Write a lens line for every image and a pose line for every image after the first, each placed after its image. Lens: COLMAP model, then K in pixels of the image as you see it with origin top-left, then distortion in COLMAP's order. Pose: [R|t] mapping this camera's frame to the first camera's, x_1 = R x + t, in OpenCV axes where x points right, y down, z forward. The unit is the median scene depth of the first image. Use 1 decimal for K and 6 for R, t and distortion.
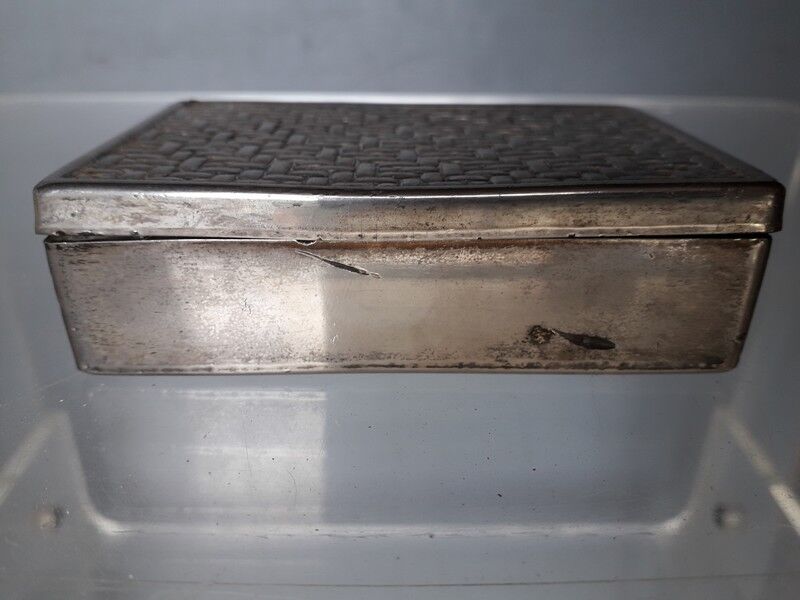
lens RADIAL K [[691.7, 0, 400.0], [0, 691.7, 300.0], [0, 0, 1]] dist [0.003633, -0.198911]
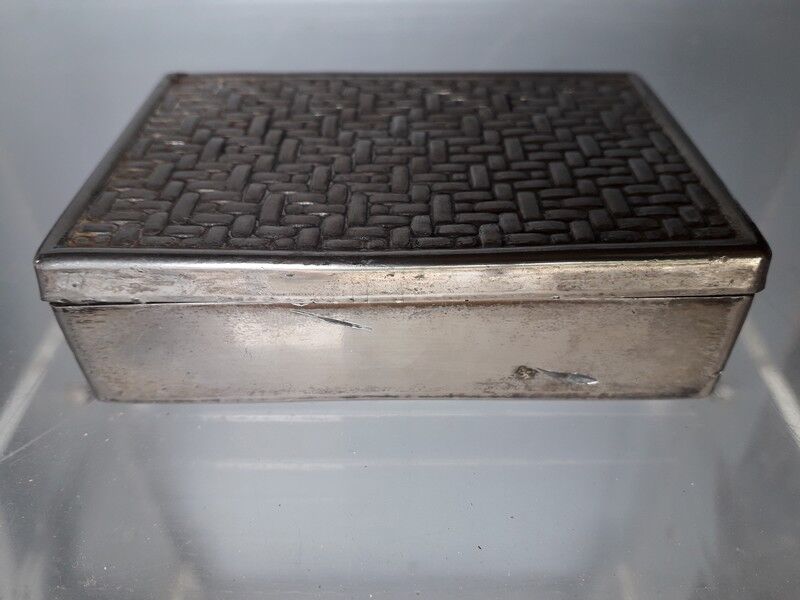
lens RADIAL K [[691.7, 0, 400.0], [0, 691.7, 300.0], [0, 0, 1]] dist [0.003633, -0.198911]
pose [[0.999747, -0.009147, -0.020557, 0.035296], [0.013781, 0.971139, 0.238114, -0.328764], [0.017785, -0.238337, 0.971020, -0.005605]]
